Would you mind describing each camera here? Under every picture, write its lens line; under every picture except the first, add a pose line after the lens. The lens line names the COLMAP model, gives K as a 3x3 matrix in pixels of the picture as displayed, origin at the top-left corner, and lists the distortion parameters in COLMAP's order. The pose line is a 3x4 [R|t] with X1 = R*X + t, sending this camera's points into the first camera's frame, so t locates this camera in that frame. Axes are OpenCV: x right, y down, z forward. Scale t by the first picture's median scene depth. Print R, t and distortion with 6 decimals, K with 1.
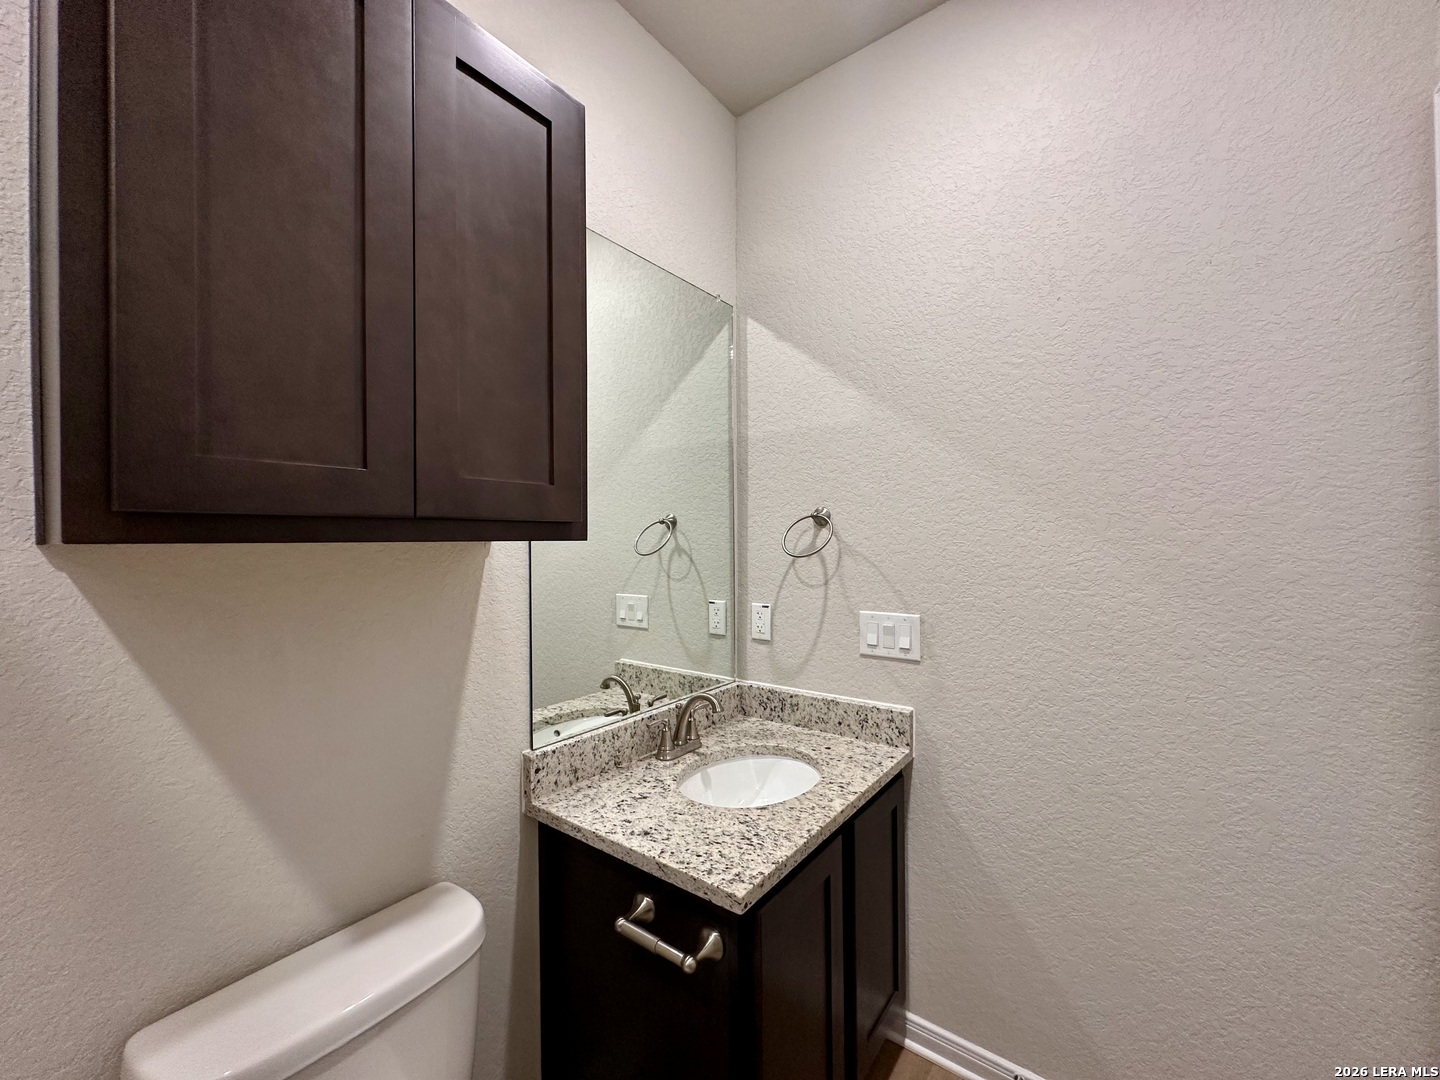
lens RADIAL K [[577.6, 0, 720.0], [0, 577.6, 540.0], [0, 0, 1]] dist [0.000165, 0.000024]
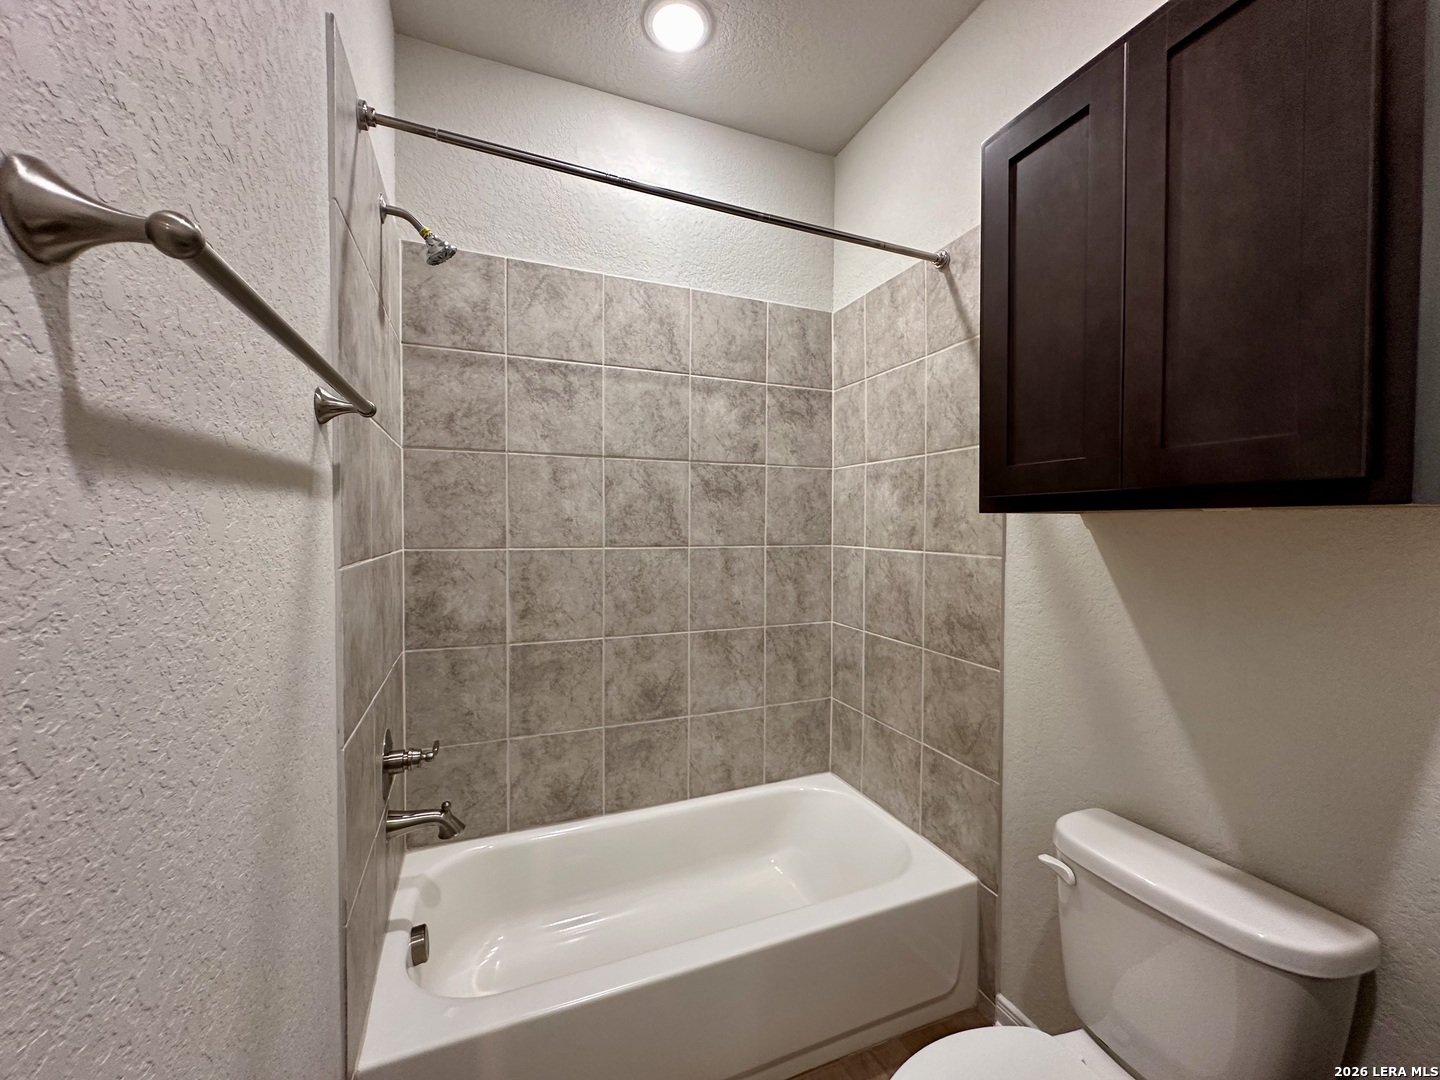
lens RADIAL K [[577.6, 0, 720.0], [0, 577.6, 540.0], [0, 0, 1]] dist [0.000165, 0.000024]
pose [[-0.509593, 0.022365, -0.860125, 0.832929], [-0.003569, 0.999599, 0.028107, 0.034961], [0.860408, 0.017393, -0.509309, 0.776266]]
